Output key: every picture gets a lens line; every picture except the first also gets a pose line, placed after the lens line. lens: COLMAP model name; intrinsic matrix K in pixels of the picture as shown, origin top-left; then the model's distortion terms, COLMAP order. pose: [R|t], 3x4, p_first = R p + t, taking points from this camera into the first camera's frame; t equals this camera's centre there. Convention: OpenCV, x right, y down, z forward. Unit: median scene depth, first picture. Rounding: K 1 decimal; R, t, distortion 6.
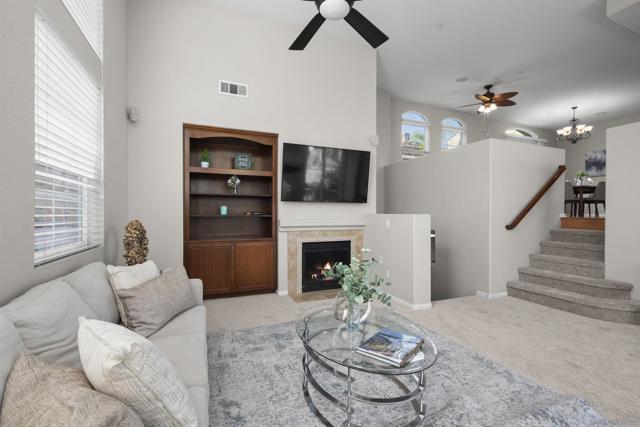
lens RADIAL K [[285.9, 0, 320.0], [0, 285.9, 213.5], [0, 0, 1]] dist [0.000346, -0.000057]
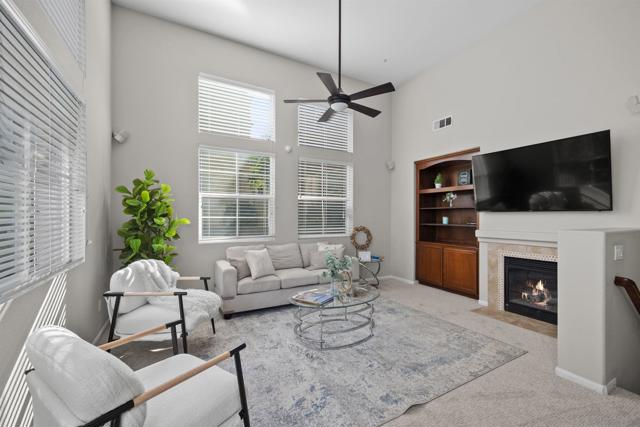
lens RADIAL K [[266.4, 0, 323.0], [0, 266.4, 216.6], [0, 0, 1]] dist [0.001428, 0.000108]
pose [[0.115735, -0.005614, -0.993264, 0.758327], [-0.005609, 0.999964, -0.006306, -0.017895], [0.993264, 0.006301, 0.115699, 0.334706]]
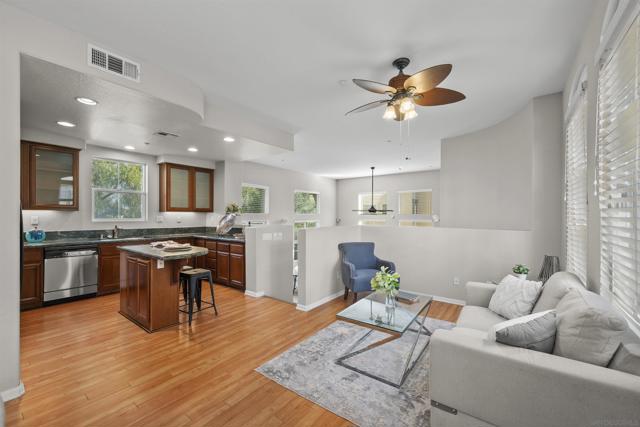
lens RADIAL K [[258.8, 0, 319.7], [0, 258.8, 217.7], [0, 0, 1]] dist [0.000271, -0.000161]
pose [[-0.858339, -0.001924, -0.513079, 1.366931], [-0.006551, 0.999953, 0.007209, -0.304831], [0.513041, 0.009549, -0.858311, 1.937951]]
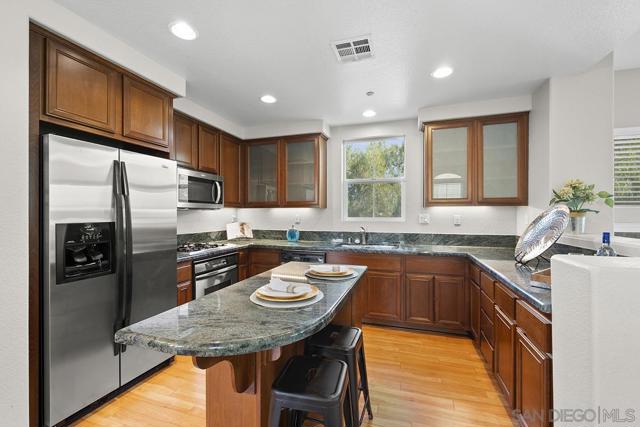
lens RADIAL K [[270.7, 0, 320.0], [0, 270.7, 213.5], [0, 0, 1]] dist [0.000755, 0.000043]
pose [[-0.757051, -0.000677, 0.653355, 1.088262], [0.000874, 0.999998, 0.002049, -0.302130], [-0.653355, 0.002122, -0.757049, 1.260443]]
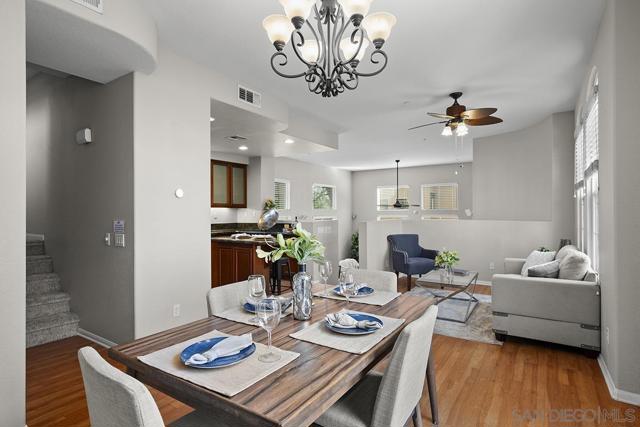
lens RADIAL K [[336.9, 0, 320.0], [0, 336.9, 213.5], [0, 0, 1]] dist [0.001561, 0.000673]
pose [[-0.826280, 0.001454, -0.563257, 1.843023], [0.000973, 0.999999, 0.001155, -0.293497], [0.563258, 0.000406, -0.826281, 2.146498]]
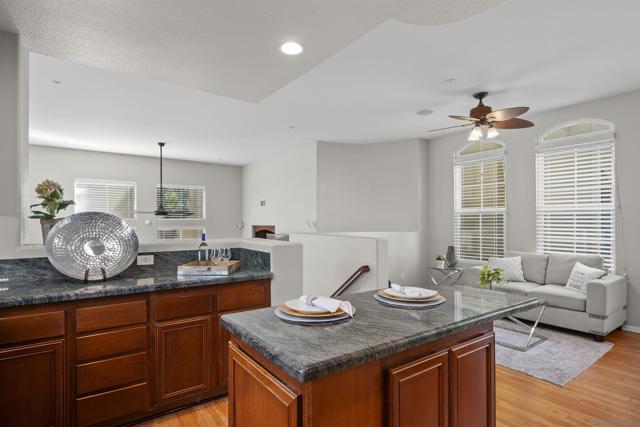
lens RADIAL K [[334.3, 0, 318.9], [0, 334.3, 221.6], [0, 0, 1]] dist [-0.000368, -0.000670]
pose [[0.224949, -0.005578, -0.974355, 1.720075], [-0.000213, 0.999983, -0.005774, -0.295844], [0.974371, 0.001506, 0.224944, 0.835038]]
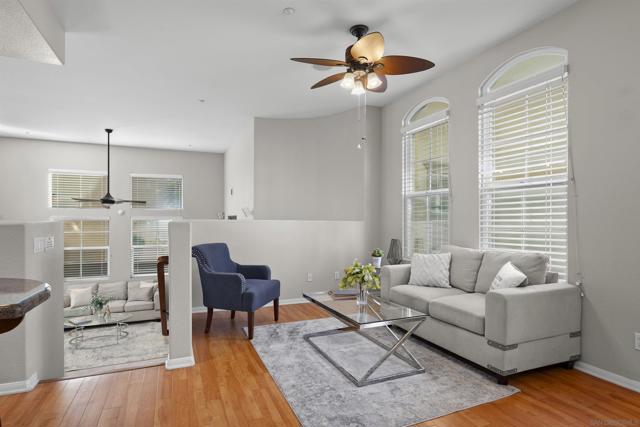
lens RADIAL K [[348.8, 0, 317.7], [0, 348.8, 220.2], [0, 0, 1]] dist [-0.000881, 0.000251]
pose [[0.004512, 0.000759, -0.999990, 1.624794], [-0.004000, 0.999992, 0.000741, -0.264637], [0.999982, 0.003996, 0.004515, 1.417005]]
